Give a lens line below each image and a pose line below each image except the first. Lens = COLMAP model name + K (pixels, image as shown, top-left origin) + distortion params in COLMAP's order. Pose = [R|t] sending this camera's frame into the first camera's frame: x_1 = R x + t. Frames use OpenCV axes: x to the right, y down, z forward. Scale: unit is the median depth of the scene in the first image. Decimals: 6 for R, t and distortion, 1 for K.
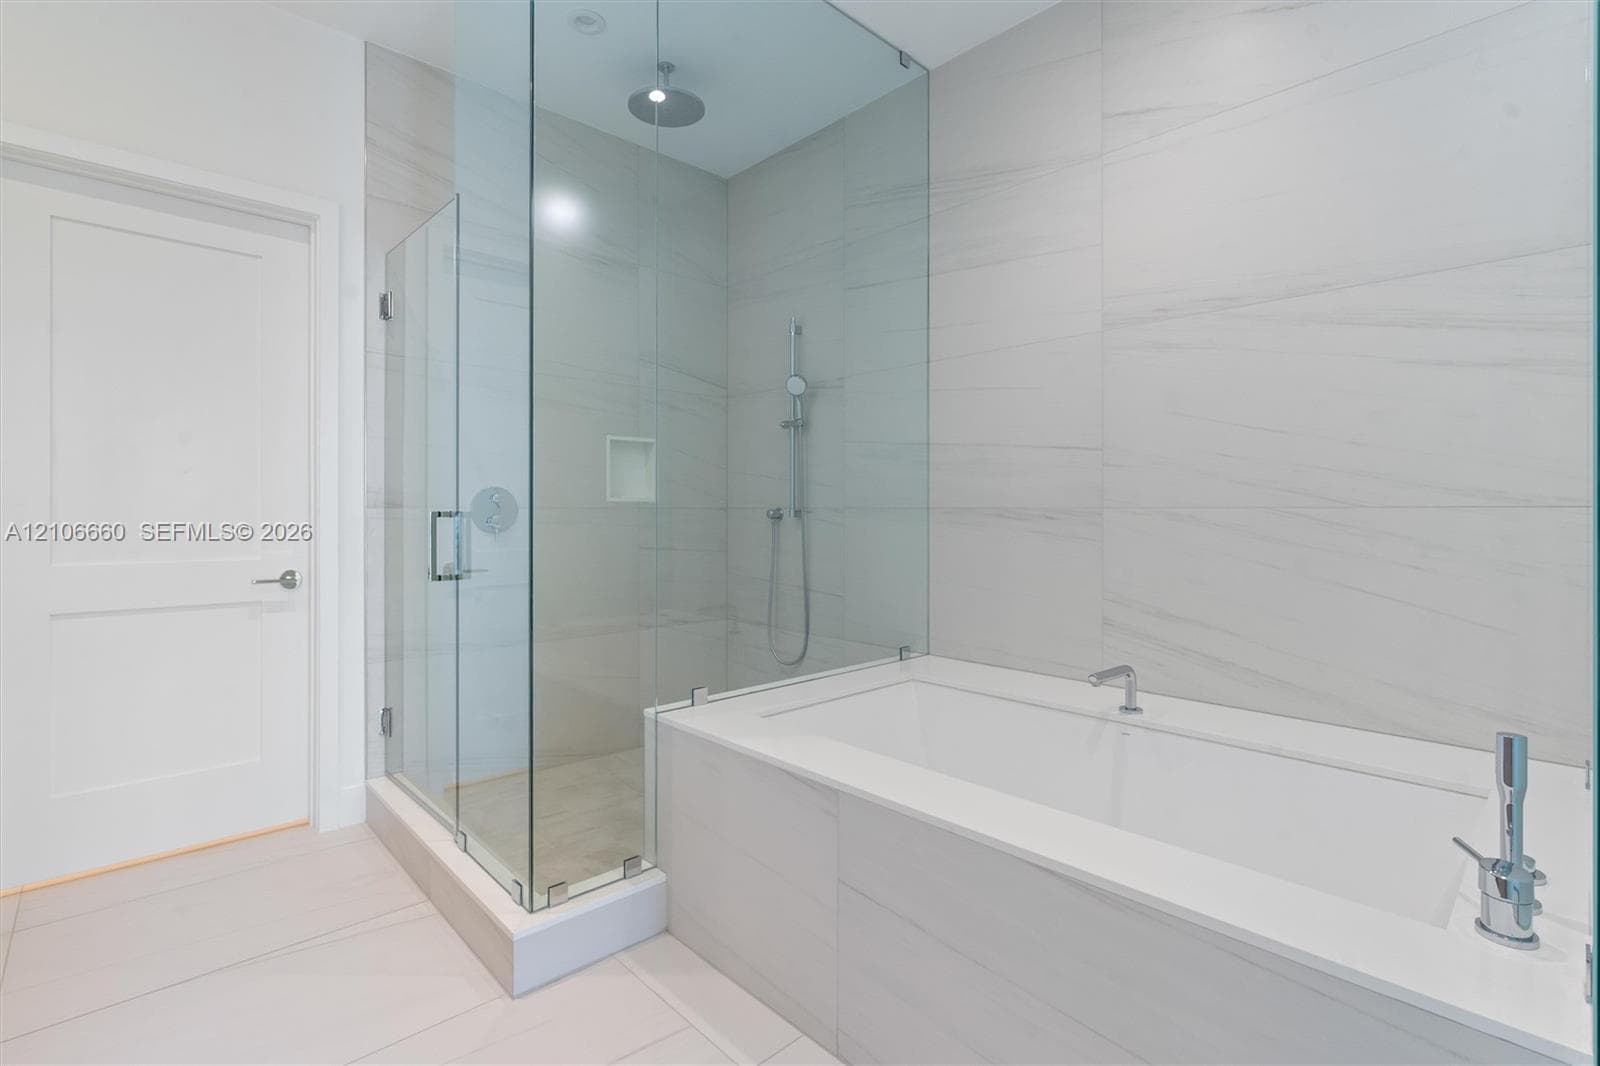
lens RADIAL K [[735.1, 0, 803.1], [0, 735.1, 518.7], [0, 0, 1]] dist [-0.014208, 0.000187]
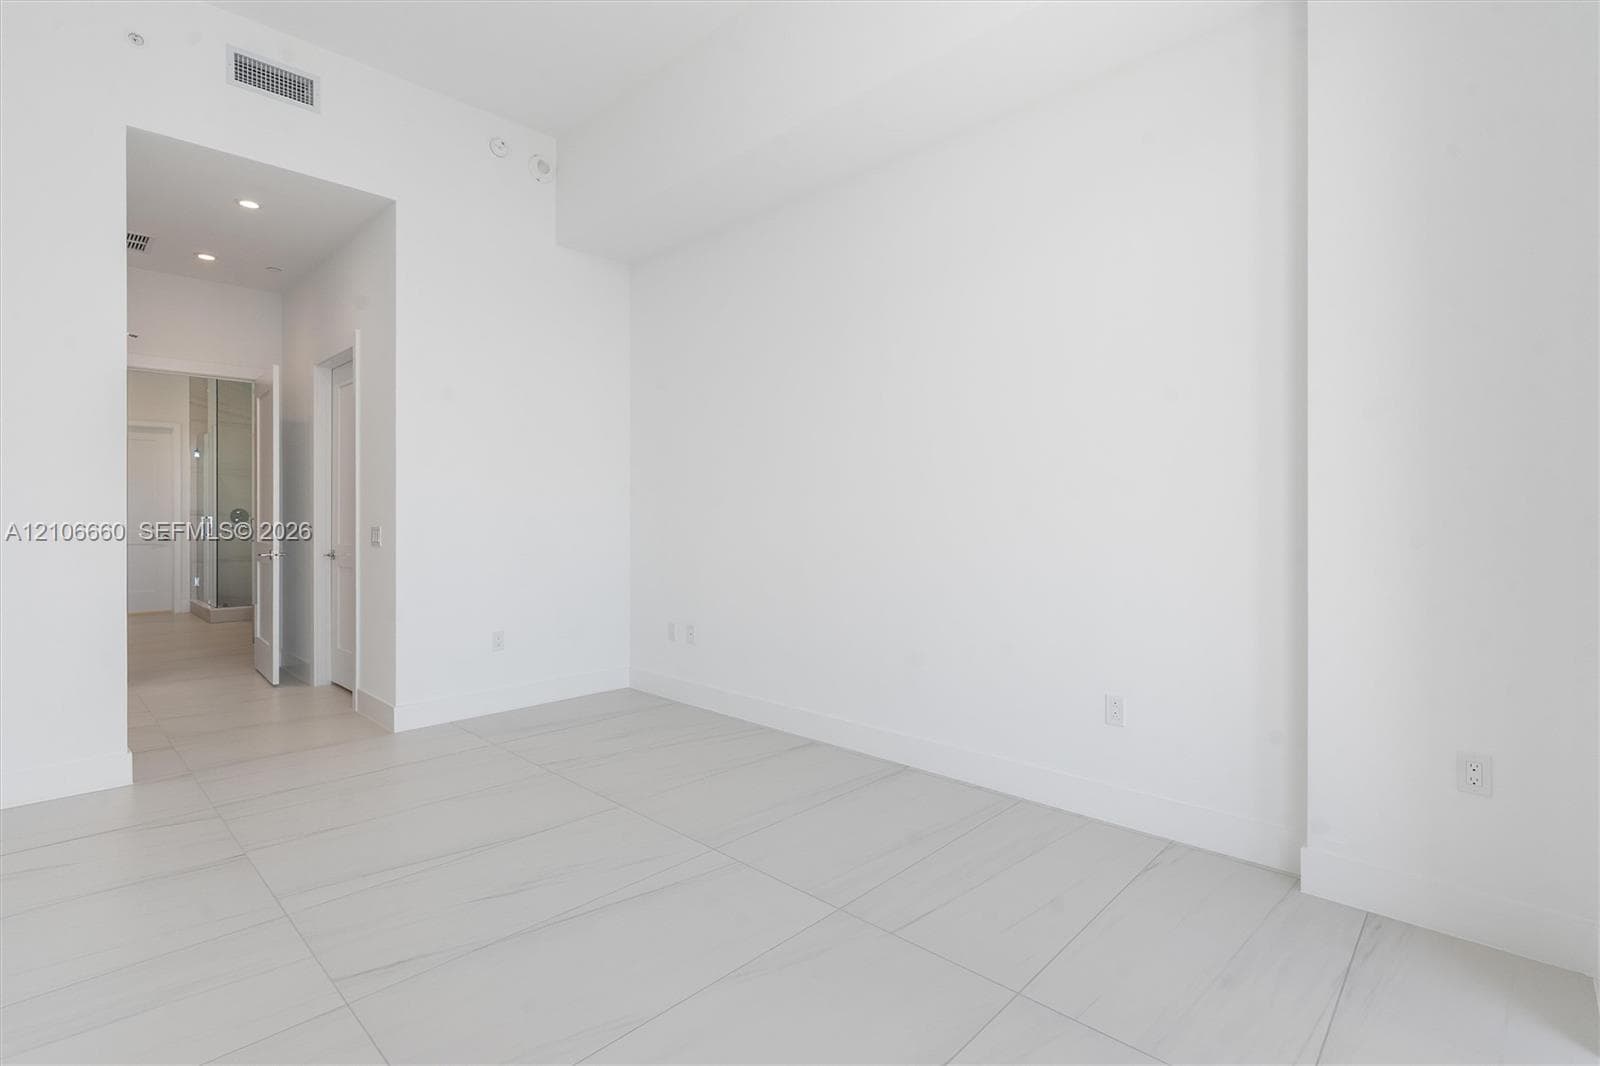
lens RADIAL K [[735.1, 0, 803.1], [0, 735.1, 518.7], [0, 0, 1]] dist [-0.014208, 0.000187]
pose [[0.998780, 0.000922, 0.049368, 2.132987], [-0.000889, 0.999999, -0.000690, -0.002298], [-0.049368, 0.000645, 0.998780, -2.578312]]
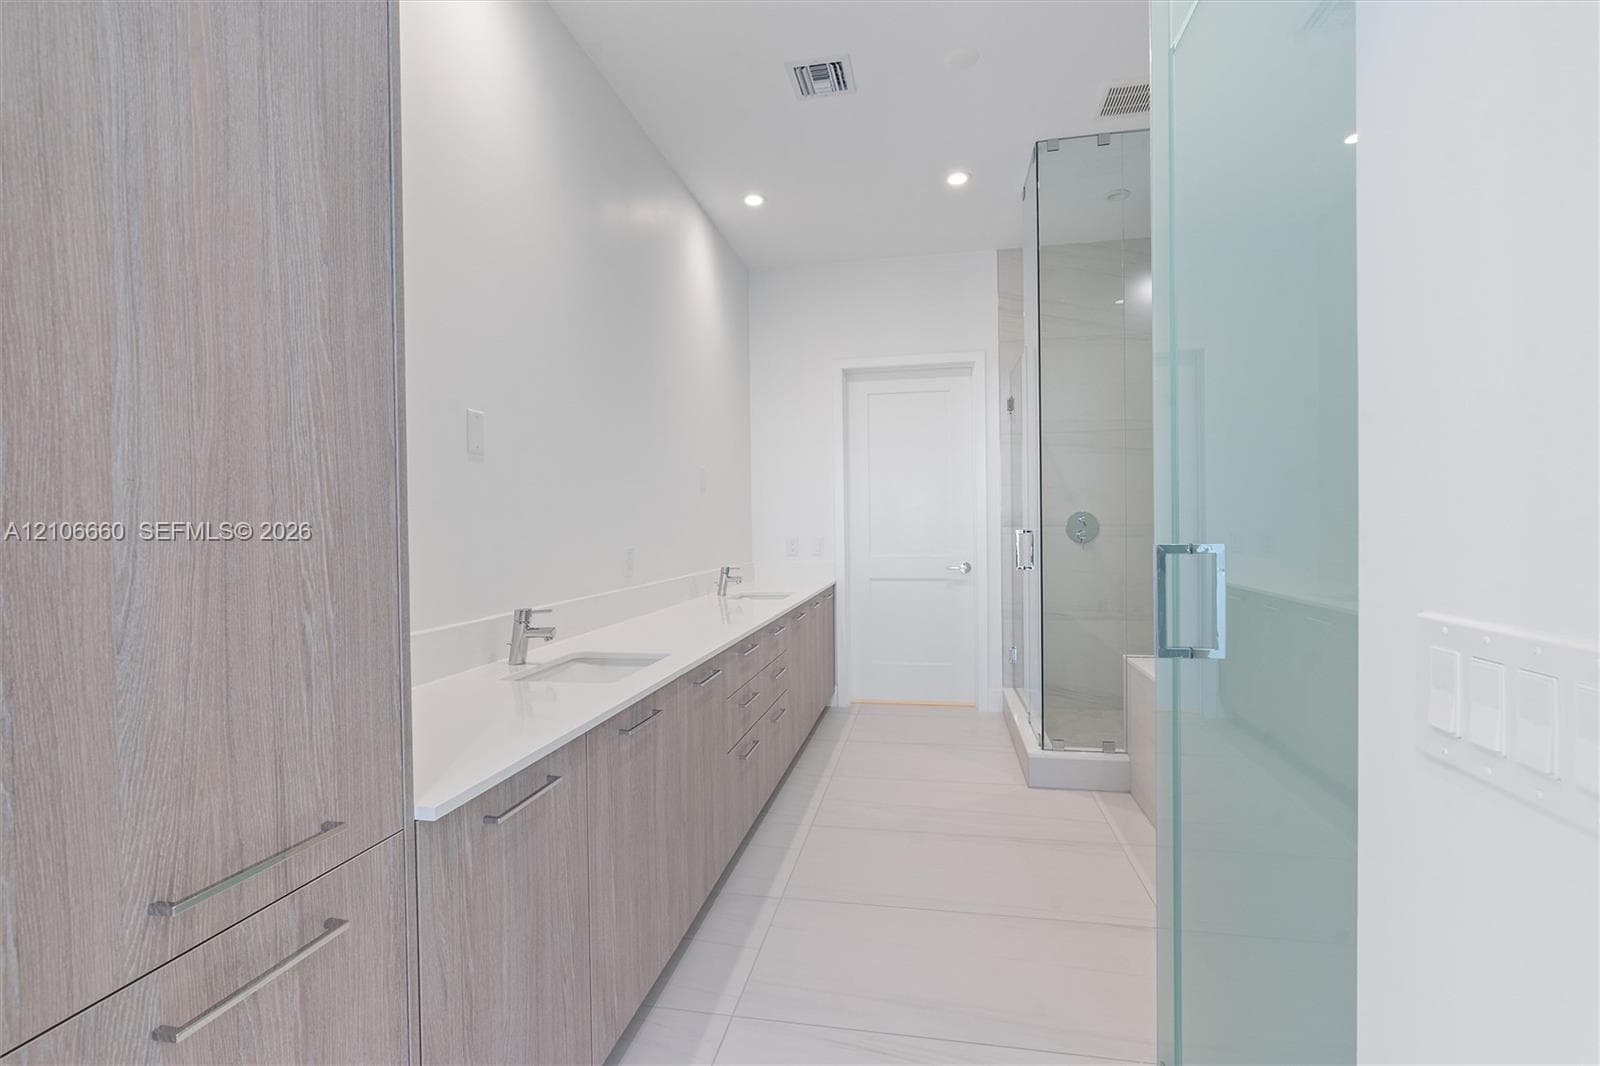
lens RADIAL K [[735.1, 0, 803.1], [0, 735.1, 518.7], [0, 0, 1]] dist [-0.014208, 0.000187]
pose [[0.596905, -0.018322, -0.802103, 0.520288], [0.007961, 0.999825, -0.016914, -0.010113], [0.802273, 0.003711, 0.596946, -0.403317]]
